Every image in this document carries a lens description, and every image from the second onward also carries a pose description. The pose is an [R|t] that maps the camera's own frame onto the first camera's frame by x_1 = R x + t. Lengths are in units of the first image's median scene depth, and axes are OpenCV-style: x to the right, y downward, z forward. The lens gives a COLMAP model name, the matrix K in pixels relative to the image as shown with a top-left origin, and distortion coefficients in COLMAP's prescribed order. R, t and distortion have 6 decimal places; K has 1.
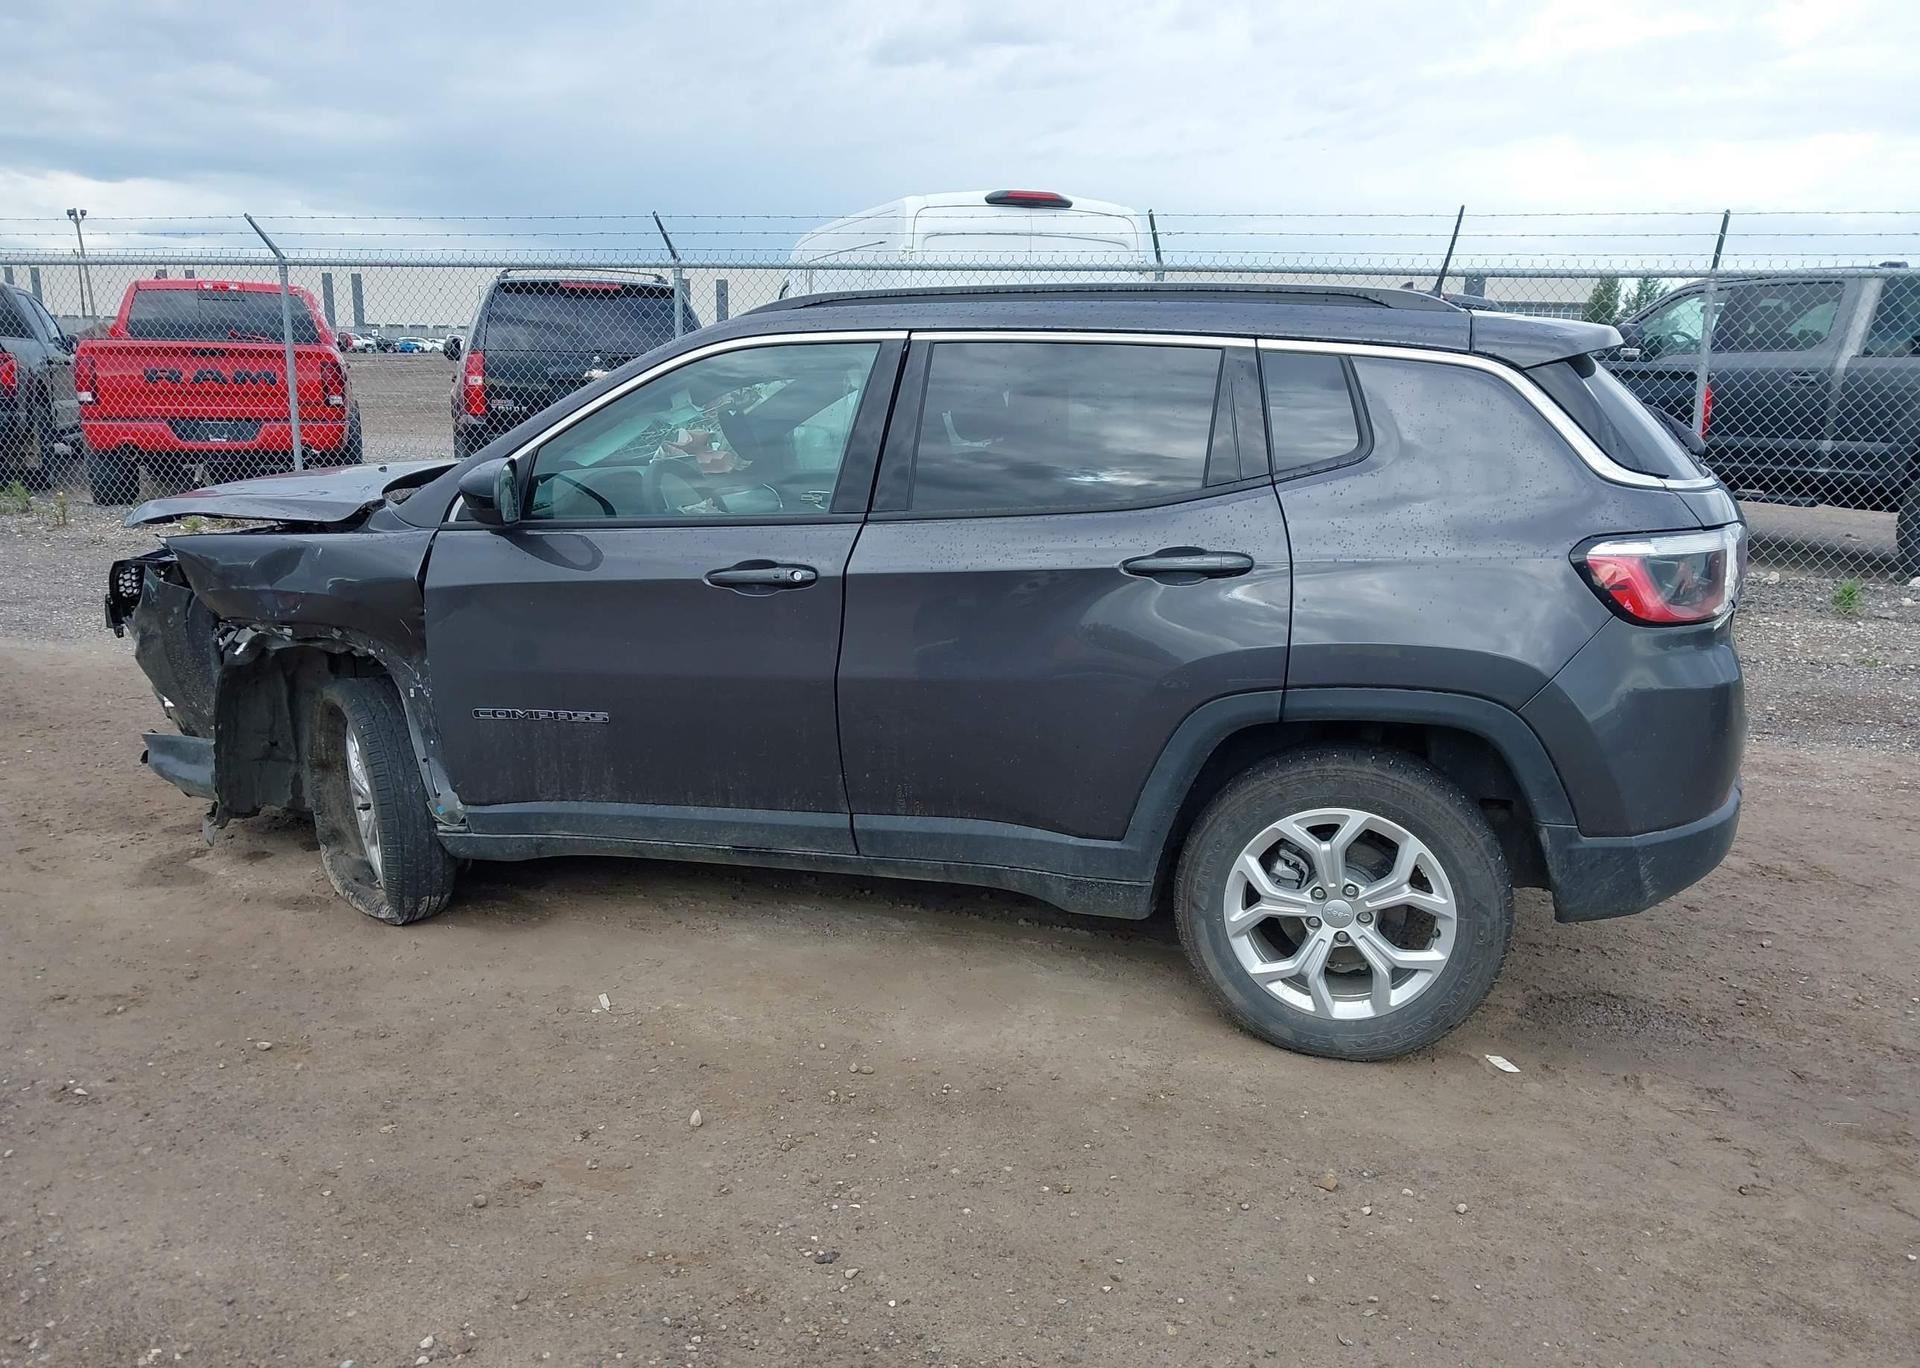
lens RADIAL K [[1528.4, 0, 961.9], [0, 1528.4, 719.2], [0, 0, 1]] dist [0.007042, -0.002512]
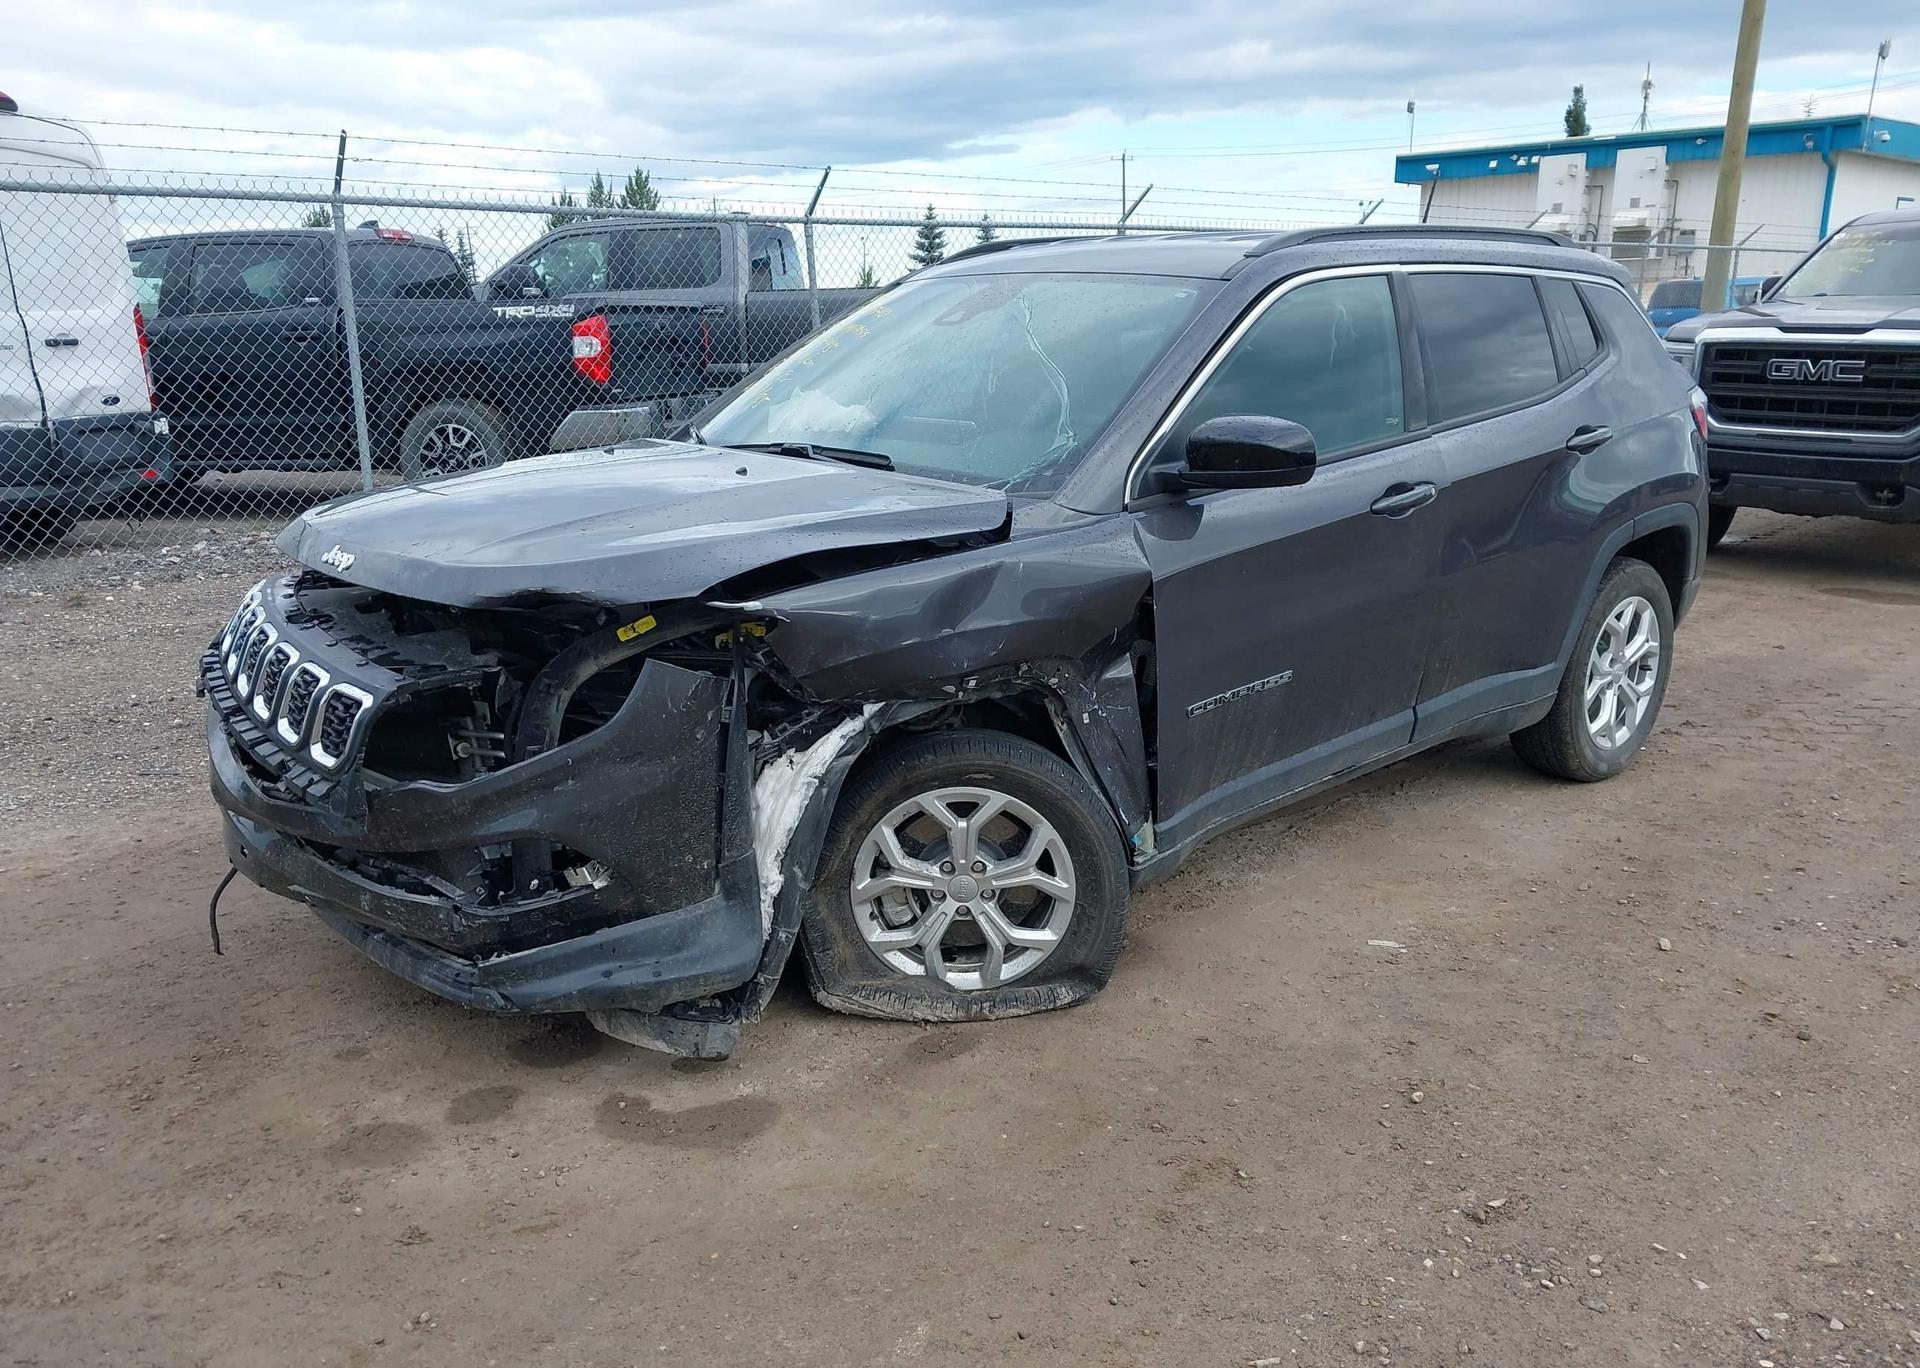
lens RADIAL K [[1525.9, 0, 928.4], [0, 1525.9, 710.5], [0, 0, 1]] dist [0.084052, -0.150848]
pose [[0.539287, -0.243420, 0.806174, -1.224999], [0.219788, 0.964817, 0.144295, -0.182280], [-0.812935, 0.099370, 0.573814, 0.680025]]
